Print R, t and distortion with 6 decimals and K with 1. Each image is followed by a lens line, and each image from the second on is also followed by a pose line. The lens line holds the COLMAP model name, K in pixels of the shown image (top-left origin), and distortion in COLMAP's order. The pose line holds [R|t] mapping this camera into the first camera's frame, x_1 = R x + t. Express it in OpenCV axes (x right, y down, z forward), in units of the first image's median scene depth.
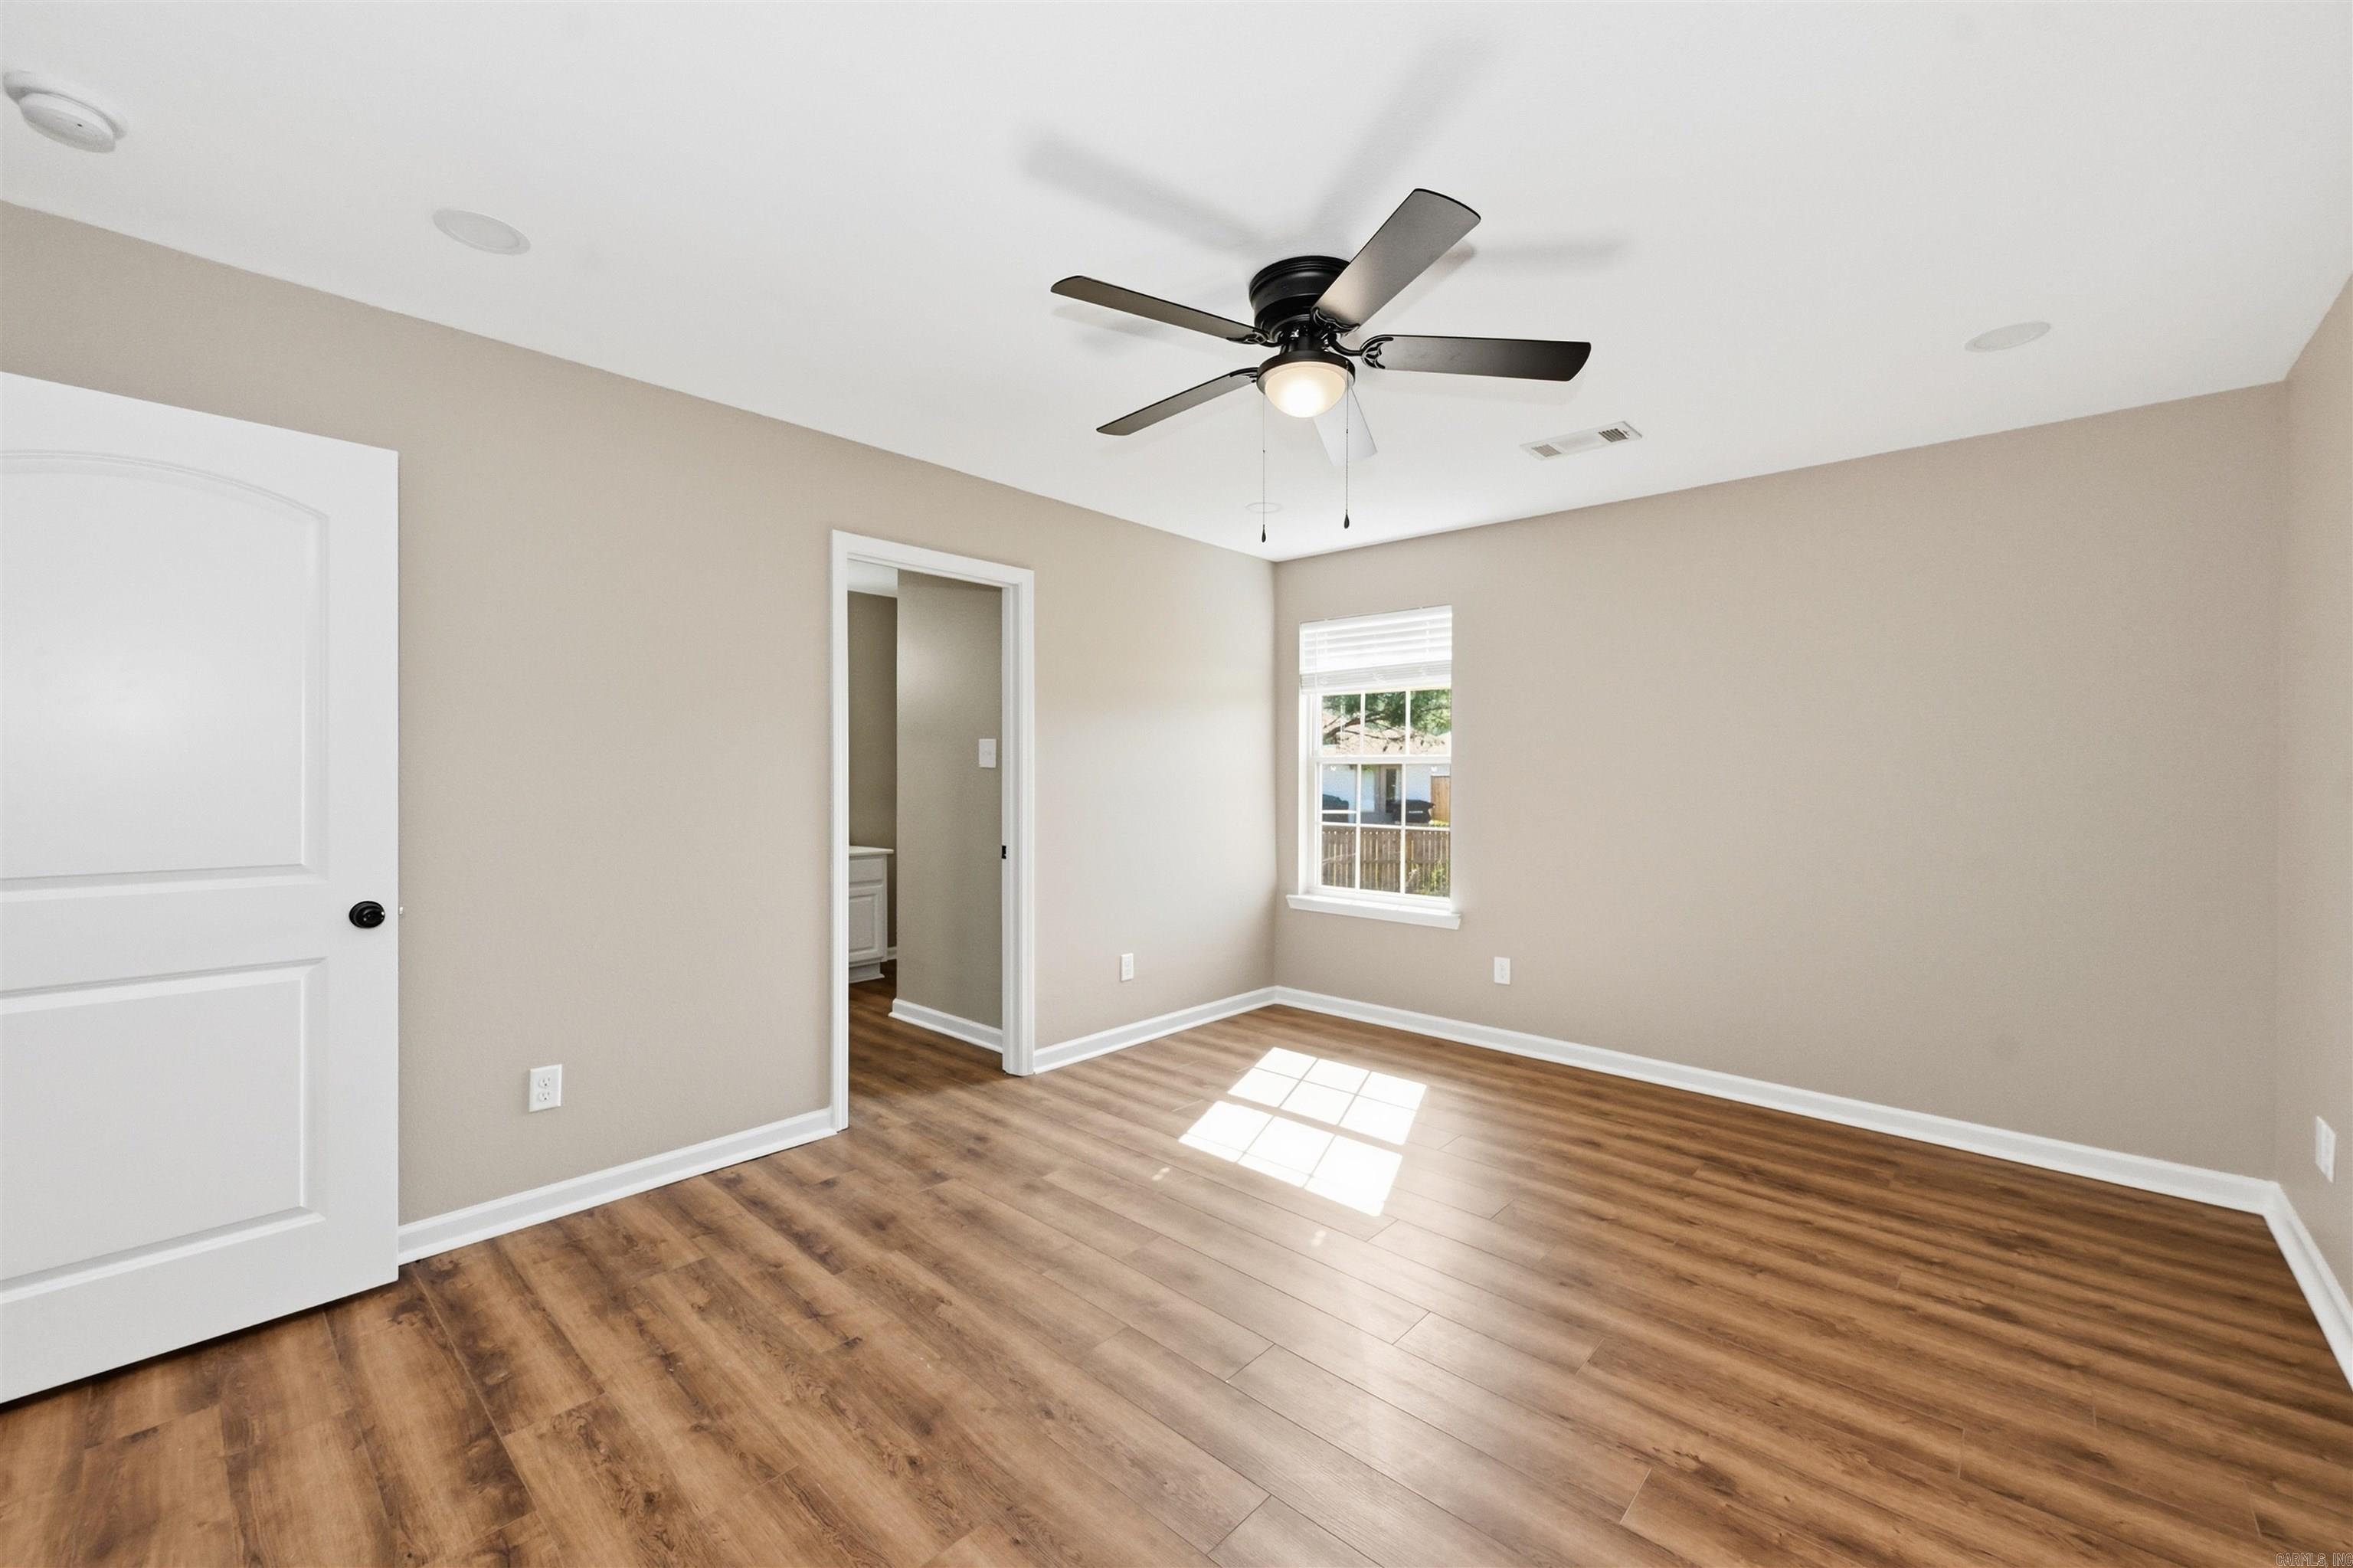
lens RADIAL K [[934.2, 0, 1172.9], [0, 934.2, 775.6], [0, 0, 1]] dist [0.001463, -0.000221]
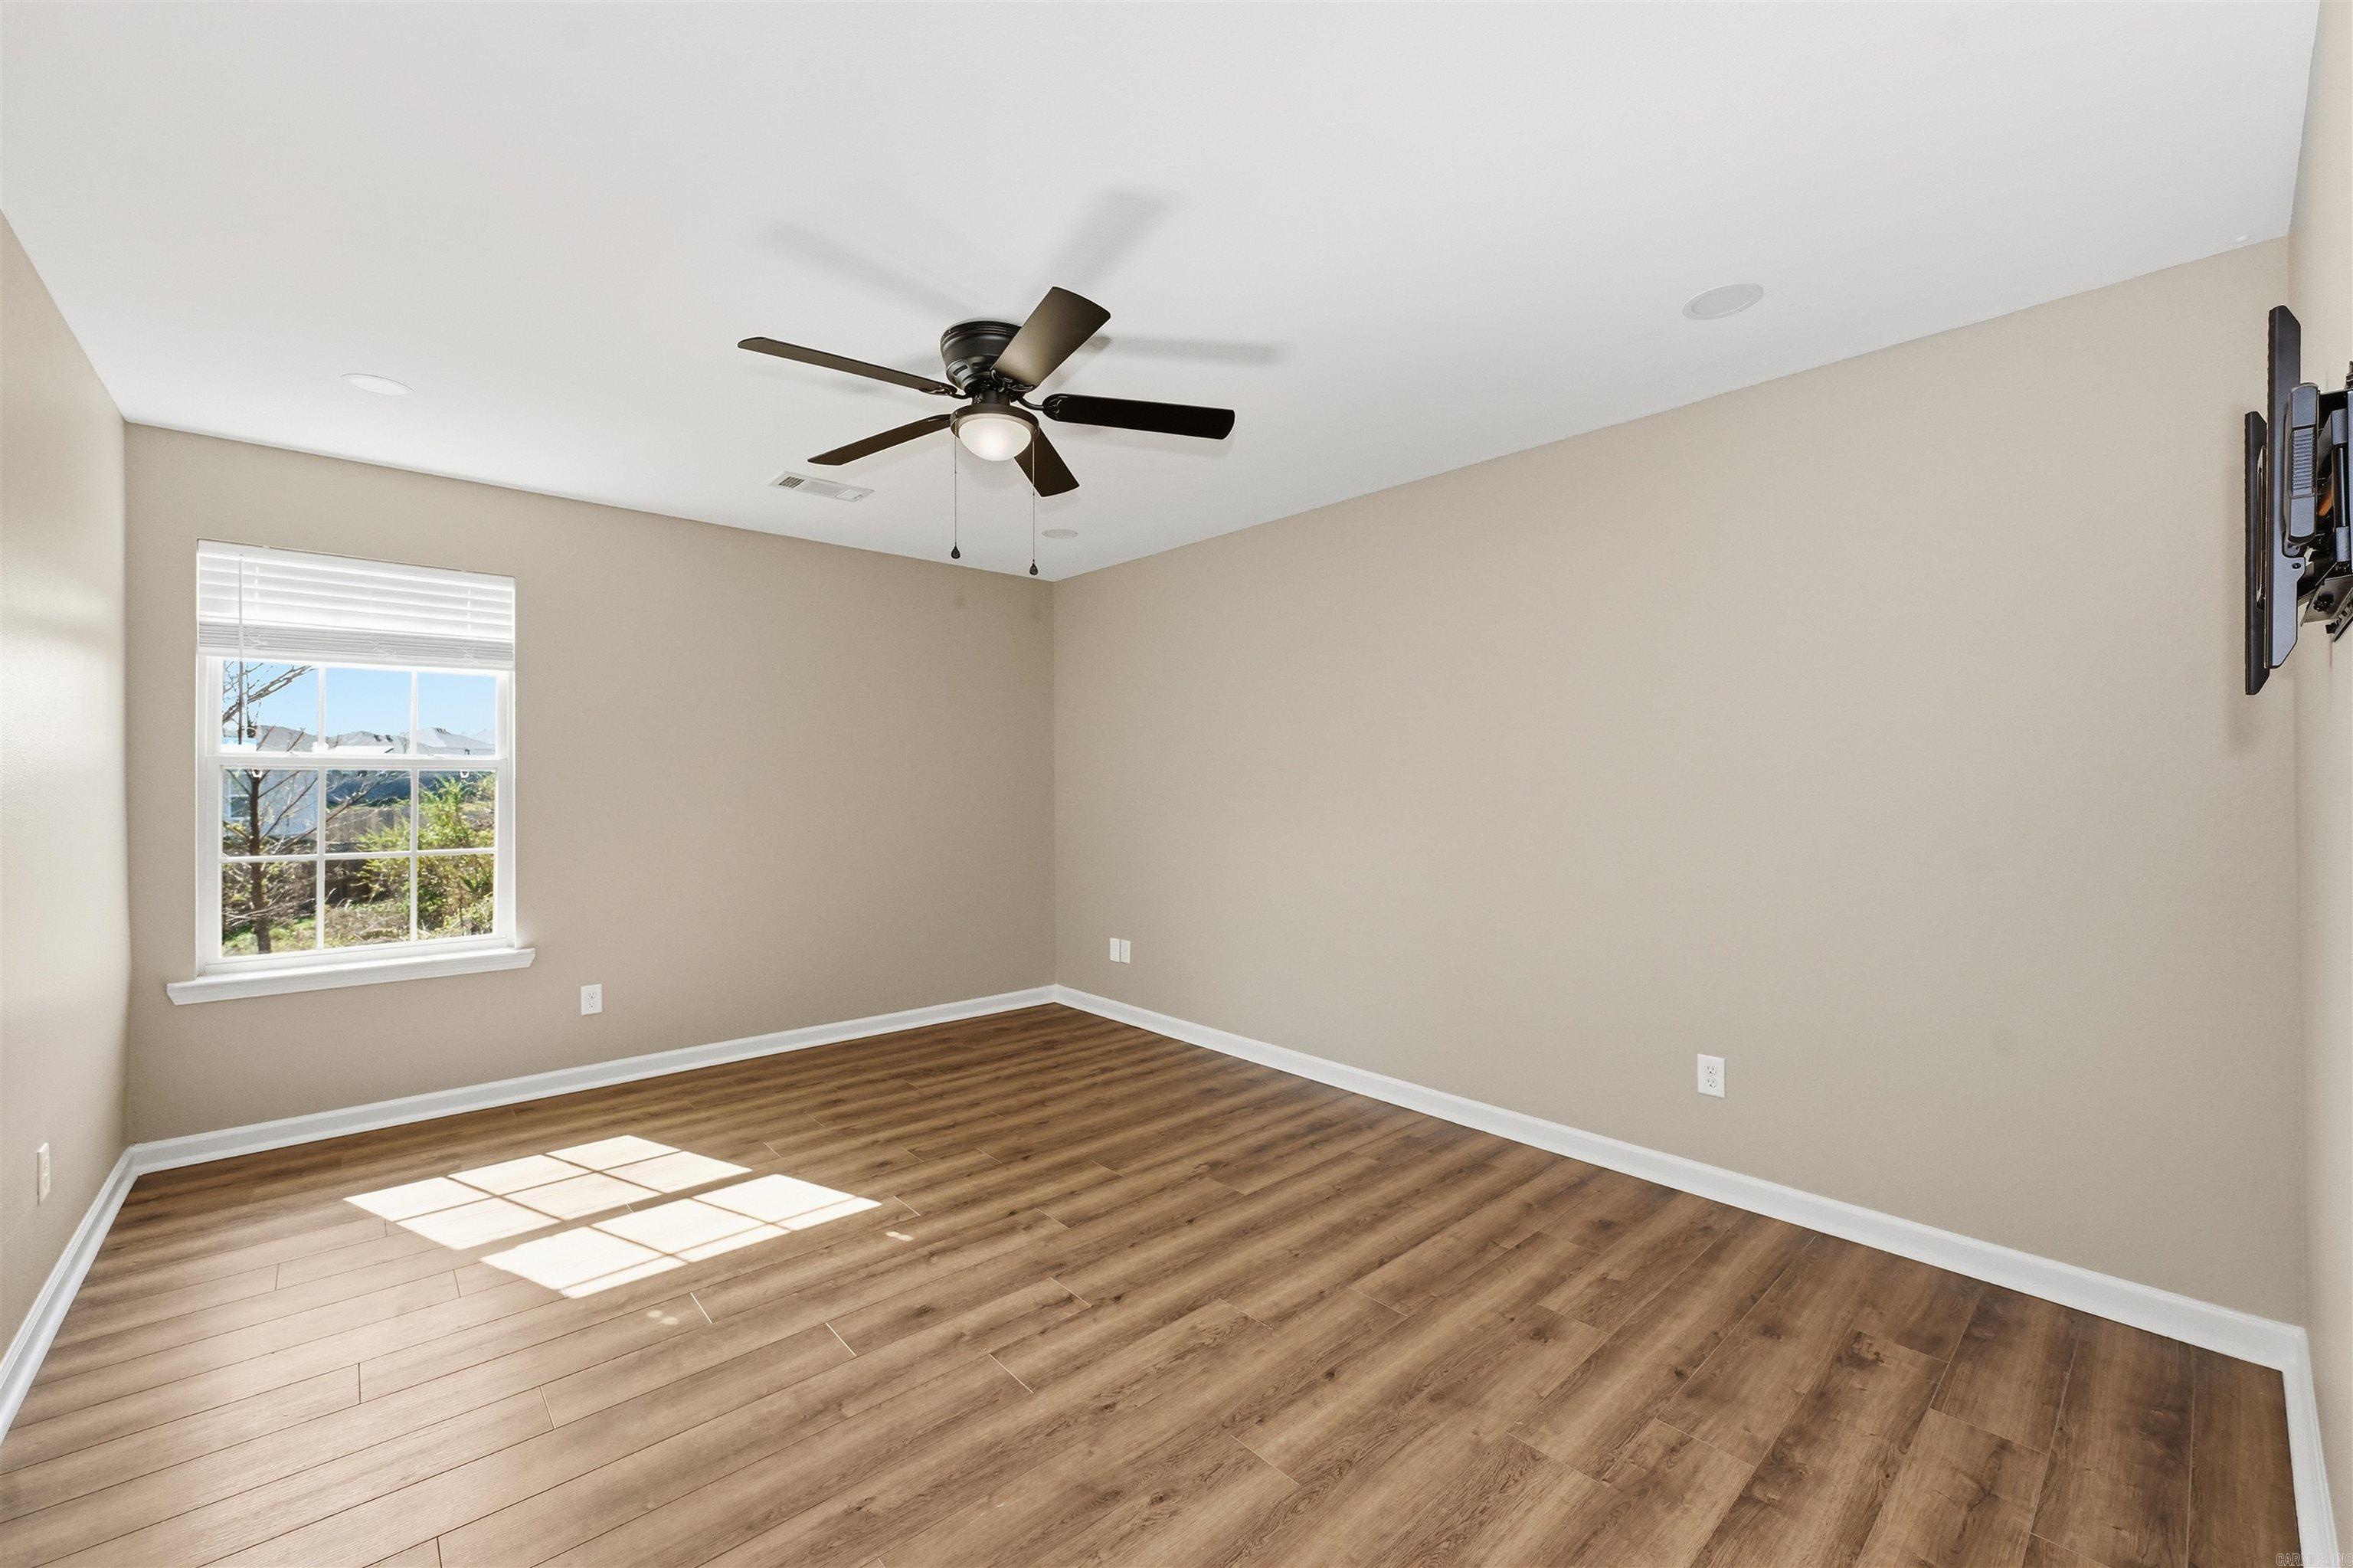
lens RADIAL K [[934.2, 0, 1172.9], [0, 934.2, 775.6], [0, 0, 1]] dist [0.001463, -0.000221]
pose [[0.100778, -0.000081, 0.994909, -0.714944], [0.006515, 0.999979, -0.000578, -0.004262], [-0.994888, 0.006540, 0.100777, 0.514159]]
